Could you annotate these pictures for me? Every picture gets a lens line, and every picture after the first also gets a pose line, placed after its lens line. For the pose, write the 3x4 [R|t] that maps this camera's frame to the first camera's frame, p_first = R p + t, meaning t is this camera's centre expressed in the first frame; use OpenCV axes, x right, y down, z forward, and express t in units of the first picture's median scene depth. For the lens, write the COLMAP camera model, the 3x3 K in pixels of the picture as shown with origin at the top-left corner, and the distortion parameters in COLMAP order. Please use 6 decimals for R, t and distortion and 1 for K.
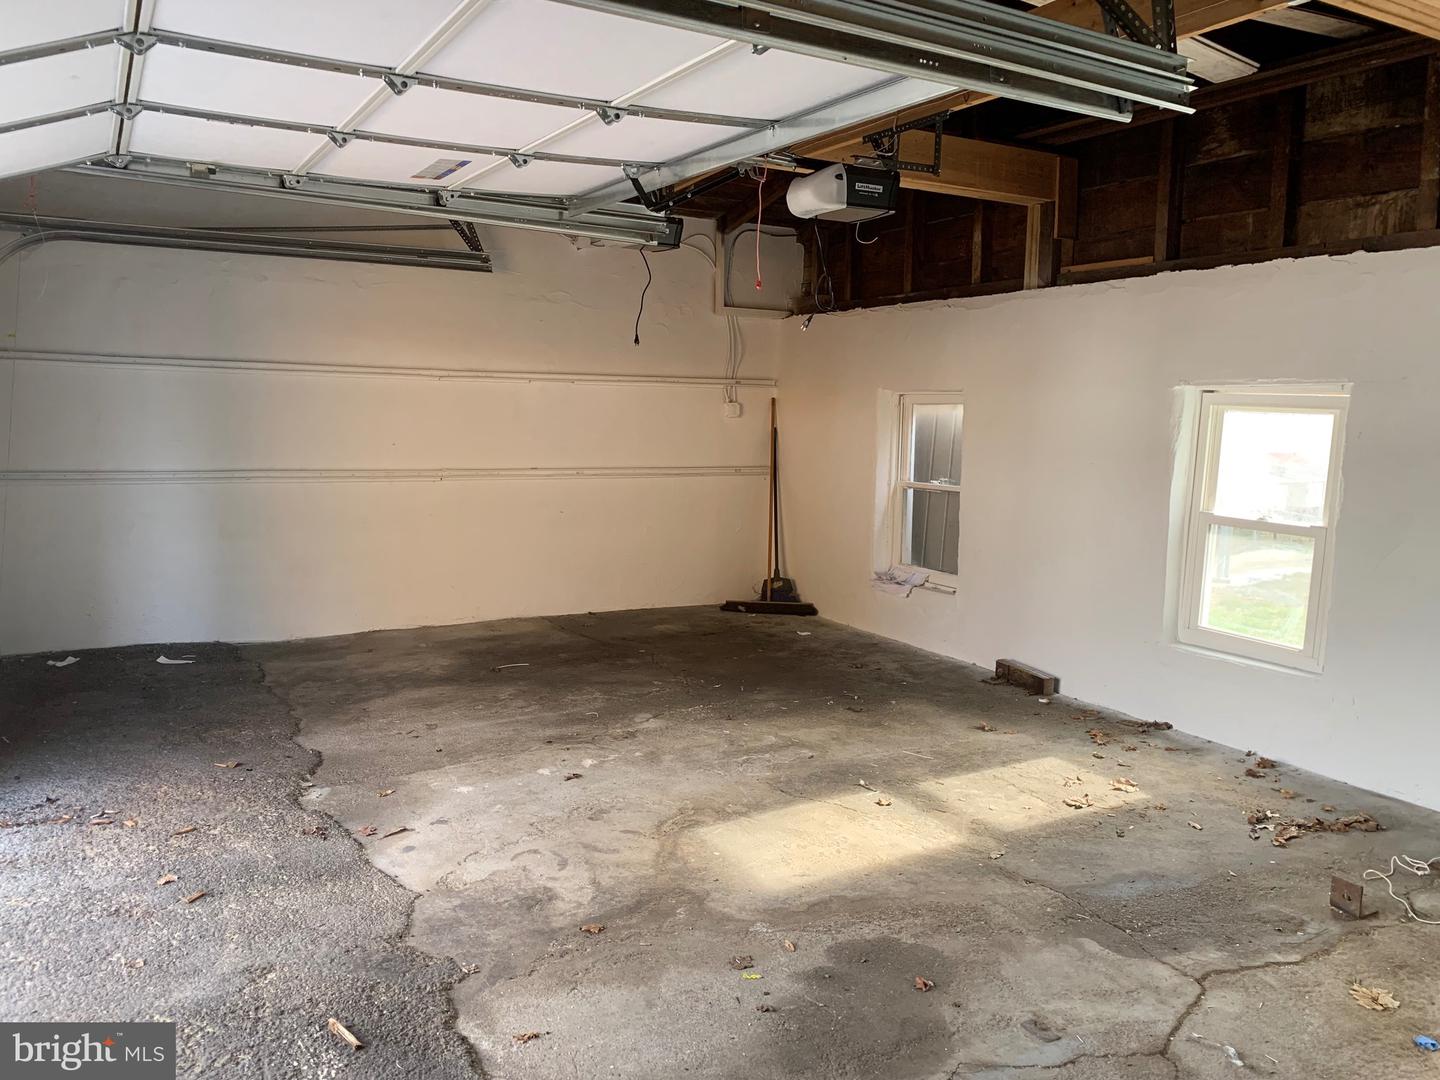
lens RADIAL K [[1105.3, 0, 723.1], [0, 1105.3, 533.4], [0, 0, 1]] dist [0.022276, -0.004537]
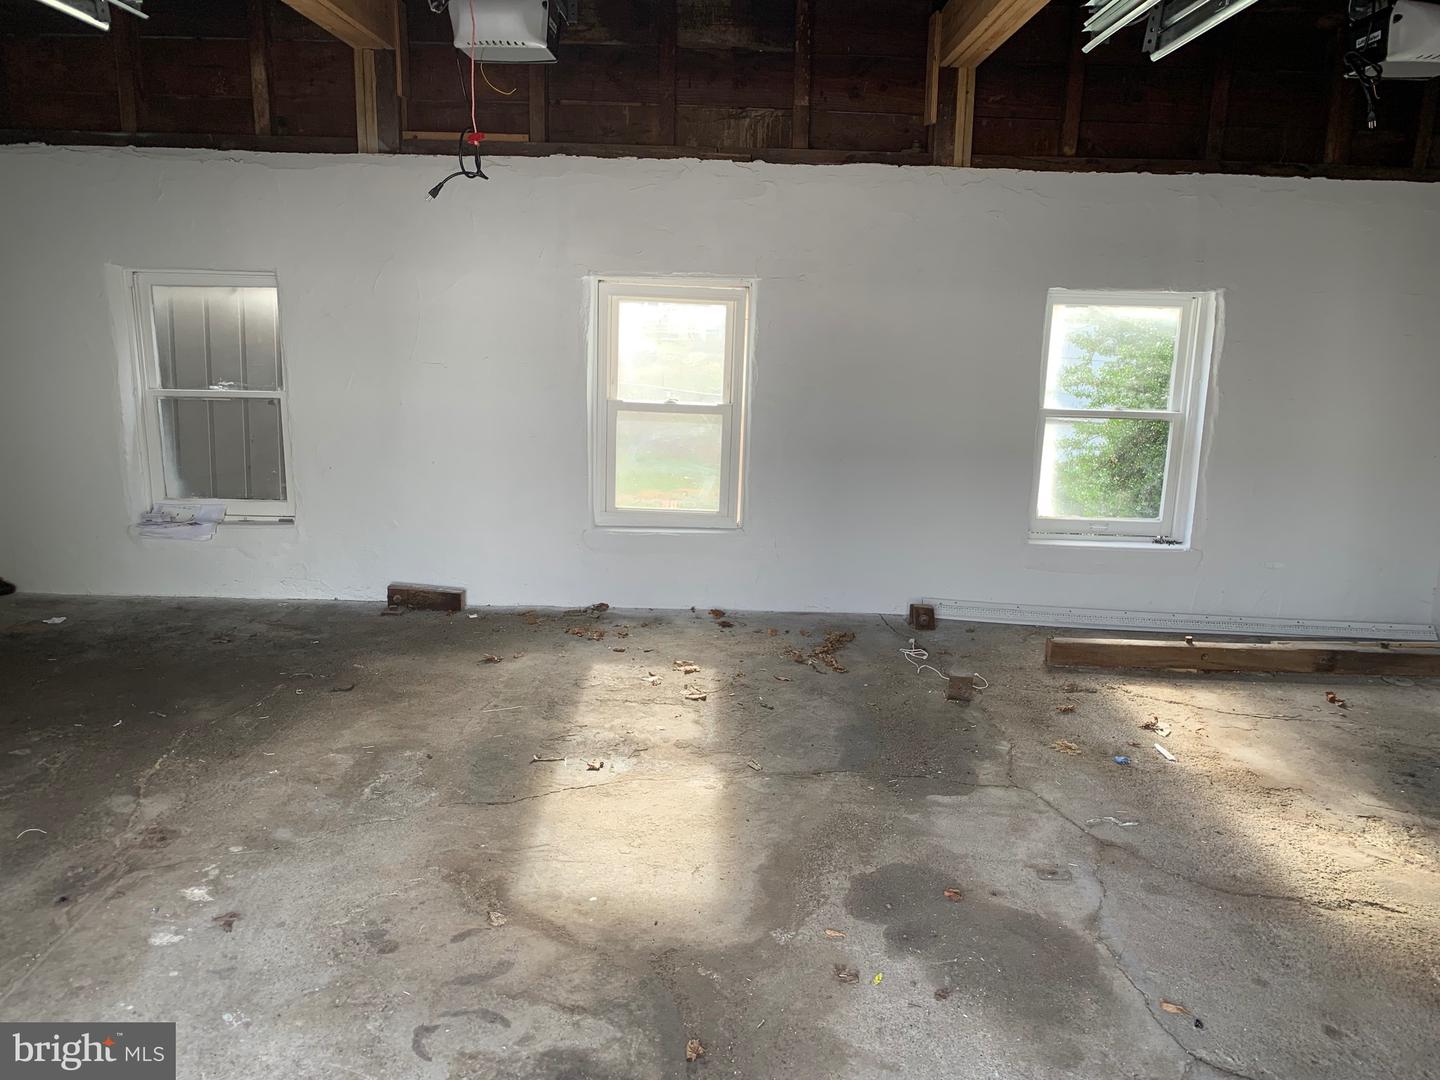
lens RADIAL K [[1105.3, 0, 735.2], [0, 1105.3, 528.5], [0, 0, 1]] dist [0.022276, -0.004537]
pose [[0.502264, -0.195101, 0.842417, -0.462548], [0.090121, 0.980720, 0.173400, -0.078815], [-0.860005, -0.011173, 0.510163, 0.418862]]
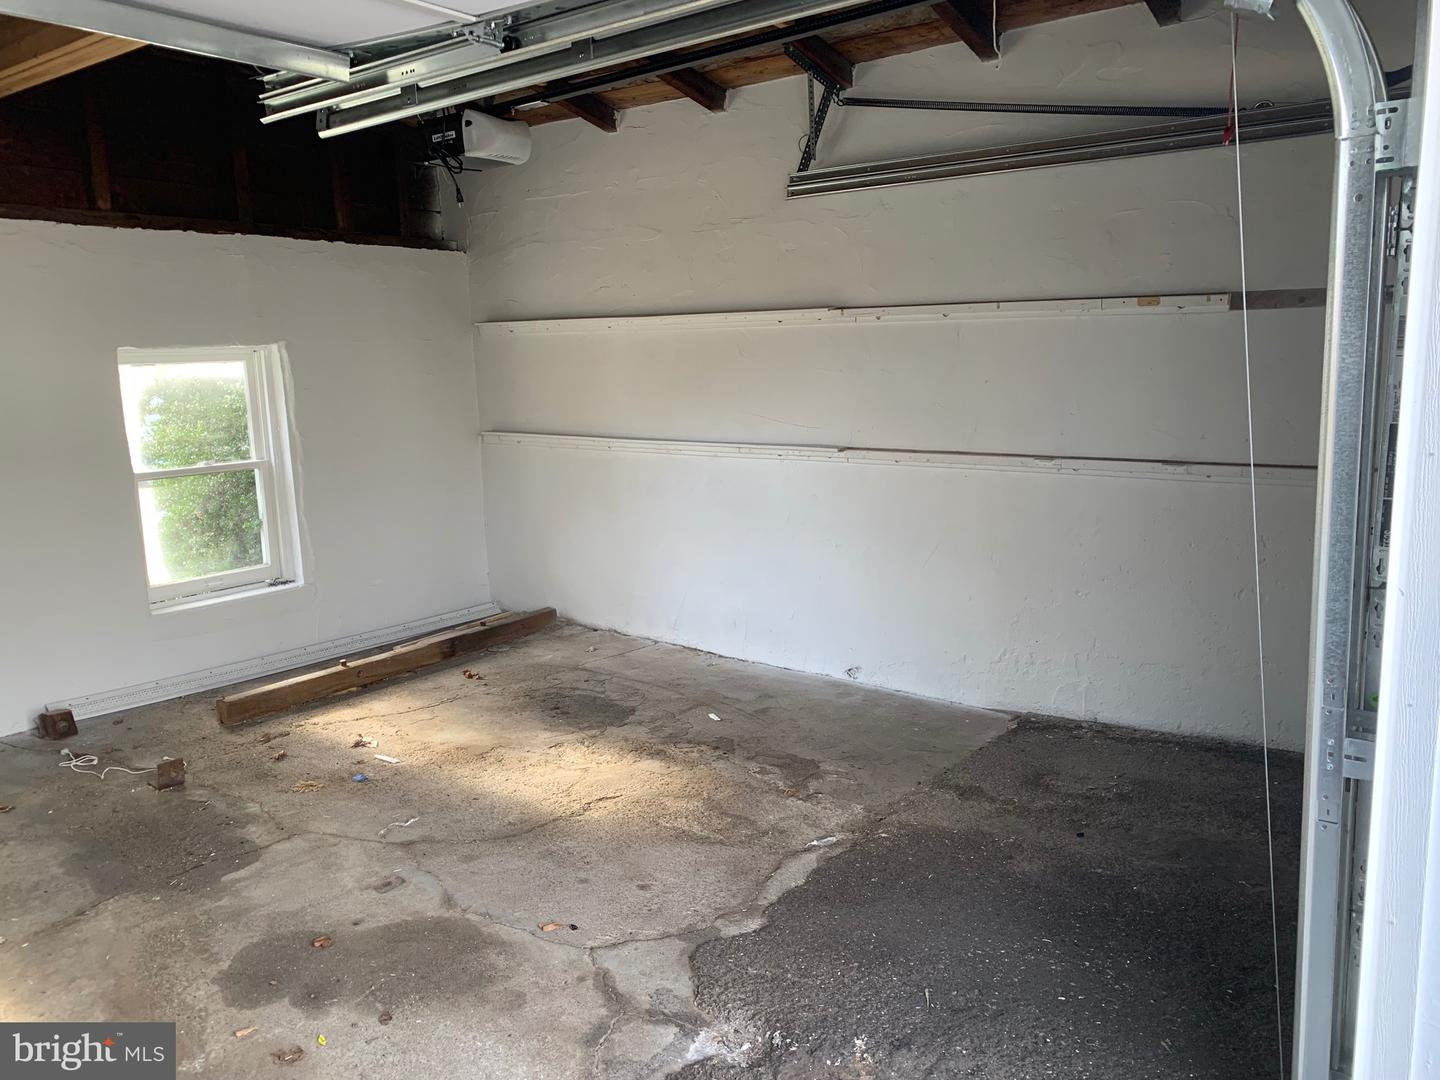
lens RADIAL K [[1105.3, 0, 712.4], [0, 1105.3, 545.1], [0, 0, 1]] dist [0.022276, -0.004537]
pose [[-0.385619, -0.181415, 0.904647, -0.533954], [0.130257, 0.959955, 0.248030, -0.102822], [-0.913417, 0.213482, -0.346547, 0.608307]]
